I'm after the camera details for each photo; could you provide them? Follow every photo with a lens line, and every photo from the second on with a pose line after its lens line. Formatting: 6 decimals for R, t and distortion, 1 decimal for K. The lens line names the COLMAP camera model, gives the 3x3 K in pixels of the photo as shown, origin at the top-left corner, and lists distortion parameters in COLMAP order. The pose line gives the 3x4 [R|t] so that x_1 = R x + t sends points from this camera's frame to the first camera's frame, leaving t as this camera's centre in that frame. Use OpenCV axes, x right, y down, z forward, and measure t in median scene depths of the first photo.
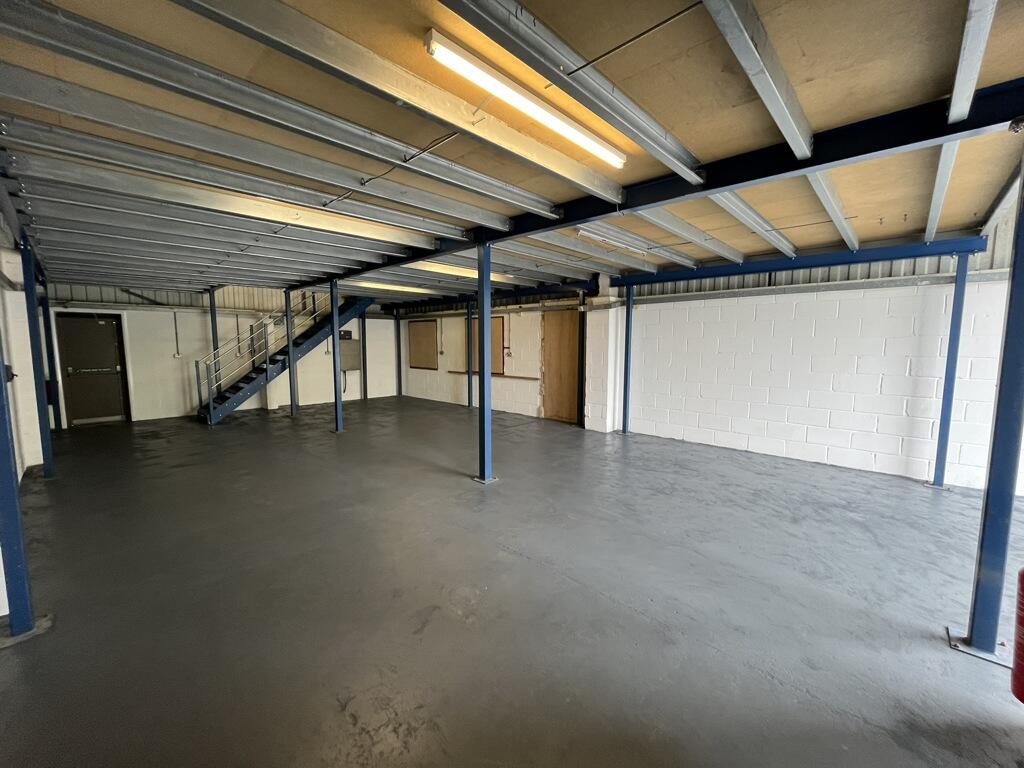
lens RADIAL K [[412.2, 0, 507.3], [0, 412.2, 382.5], [0, 0, 1]] dist [-0.000503, -0.000697]
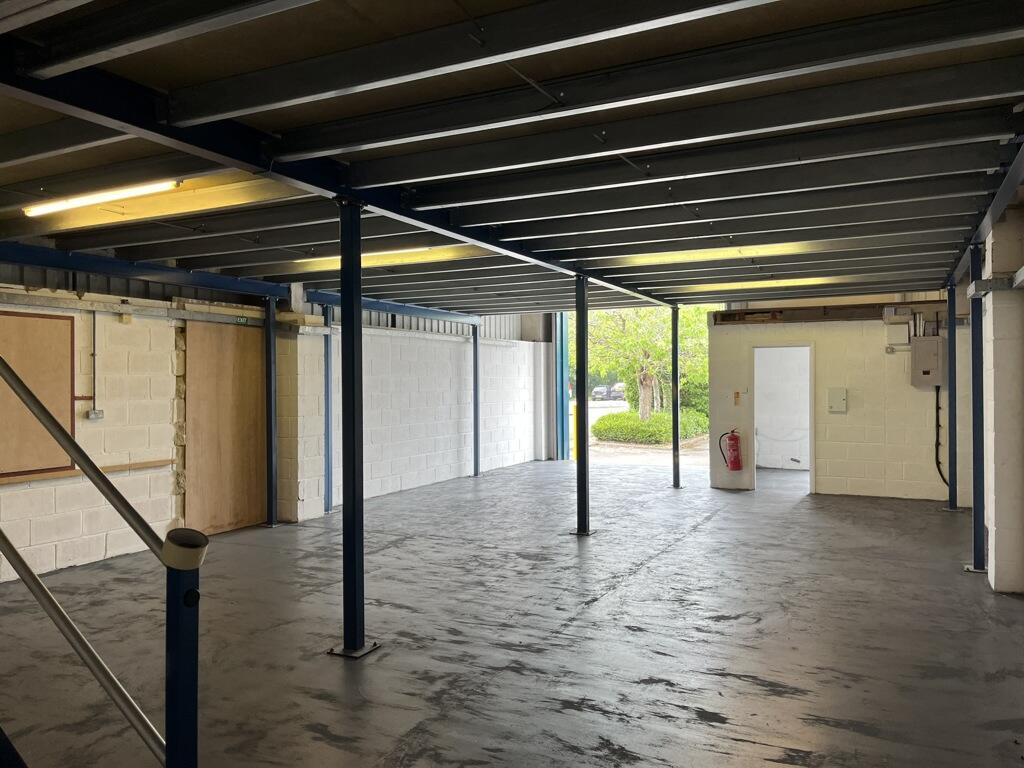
lens RADIAL K [[776.7, 0, 506.7], [0, 776.7, 386.9], [0, 0, 1]] dist [0.078282, -0.159088]
pose [[-0.304999, -0.007211, 0.952325, -0.905675], [0.098012, 0.994424, 0.038920, -0.091089], [-0.947296, 0.105210, -0.302592, 0.913719]]
